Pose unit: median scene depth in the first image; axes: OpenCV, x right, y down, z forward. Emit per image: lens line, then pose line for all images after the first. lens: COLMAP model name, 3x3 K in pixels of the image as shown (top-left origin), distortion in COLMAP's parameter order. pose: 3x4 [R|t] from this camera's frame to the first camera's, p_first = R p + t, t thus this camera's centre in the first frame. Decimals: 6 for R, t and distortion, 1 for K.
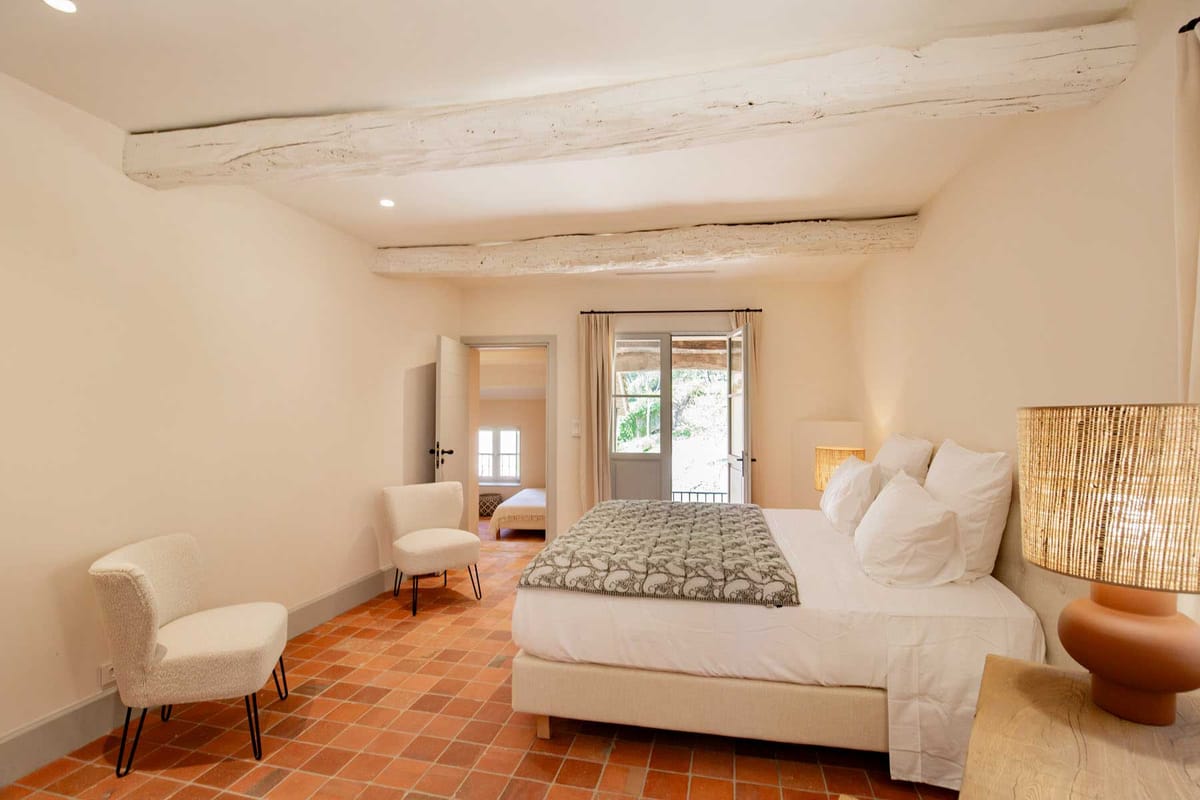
lens RADIAL K [[551.5, 0, 599.3], [0, 551.5, 401.3], [0, 0, 1]] dist [-0.029676, 0.000487]
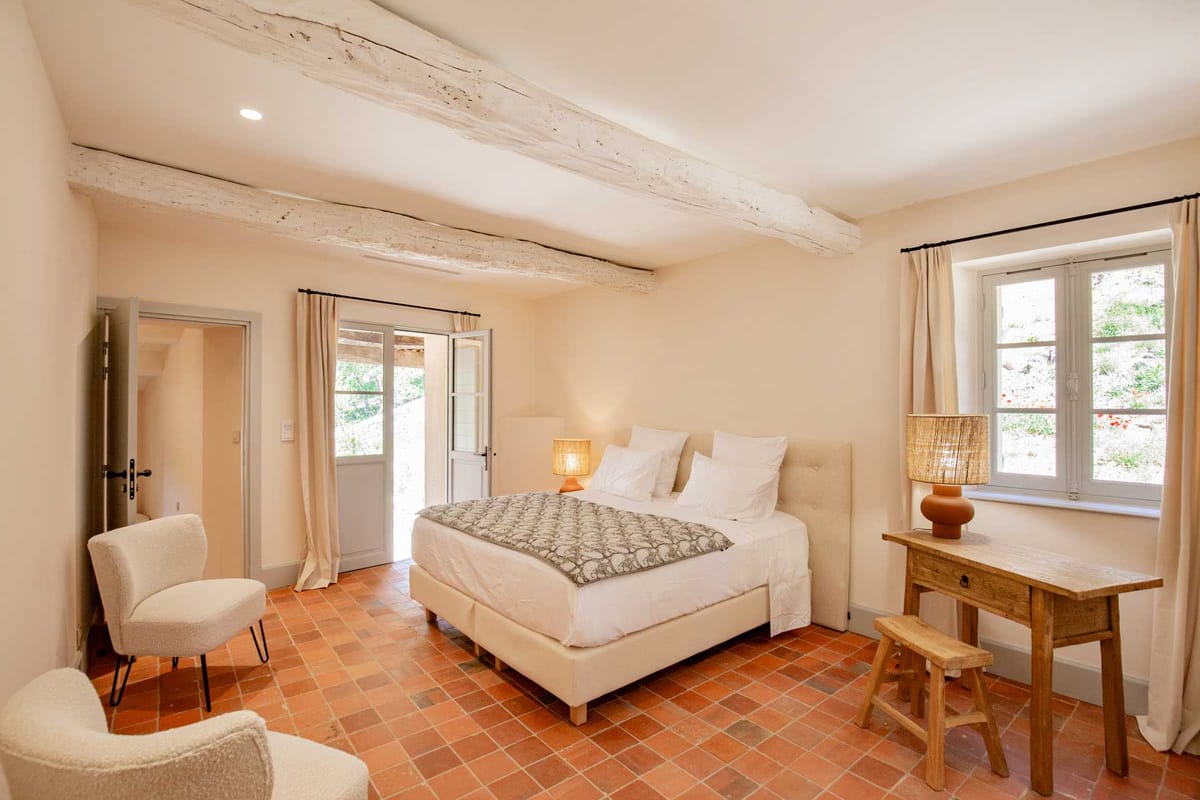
lens RADIAL K [[551.5, 0, 599.3], [0, 551.5, 401.3], [0, 0, 1]] dist [-0.029676, 0.000487]
pose [[0.618180, 0.005947, 0.786014, -0.842700], [-0.018209, 0.999811, 0.006757, -0.018282], [-0.785826, -0.018489, 0.618172, 0.297343]]
